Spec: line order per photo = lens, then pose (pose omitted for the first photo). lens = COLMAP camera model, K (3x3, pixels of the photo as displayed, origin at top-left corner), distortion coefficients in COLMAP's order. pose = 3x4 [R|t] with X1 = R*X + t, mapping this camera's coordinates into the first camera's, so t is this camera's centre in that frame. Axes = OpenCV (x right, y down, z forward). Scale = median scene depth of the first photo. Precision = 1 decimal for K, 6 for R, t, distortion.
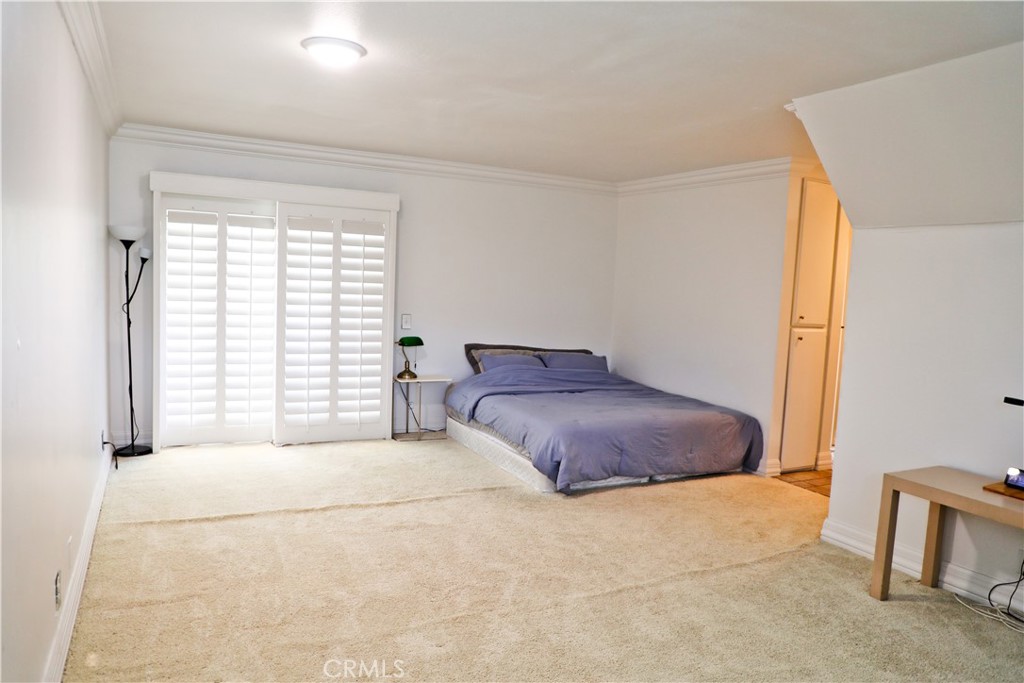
lens RADIAL K [[701.9, 0, 488.9], [0, 701.9, 343.7], [0, 0, 1]] dist [-0.073464, 0.036984]
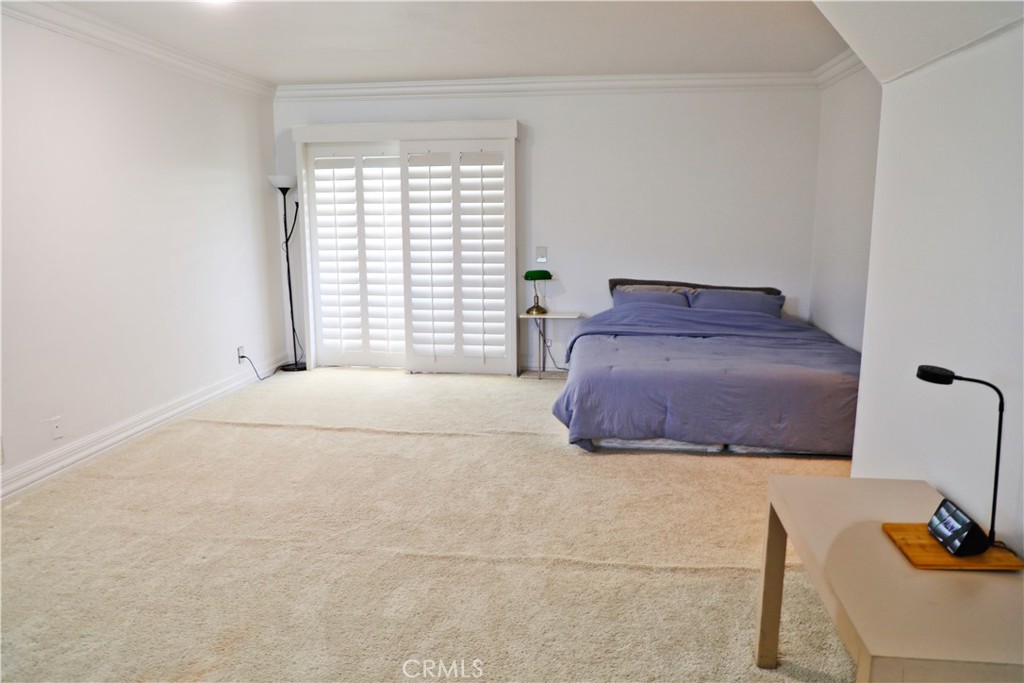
lens RADIAL K [[701.9, 0, 511.0], [0, 701.9, 341.0], [0, 0, 1]] dist [-0.073464, 0.036984]
pose [[0.827392, 0.052405, -0.559175, 0.454146], [-0.009017, 0.996748, 0.080072, 0.011610], [0.561552, -0.061209, 0.825174, 0.218118]]
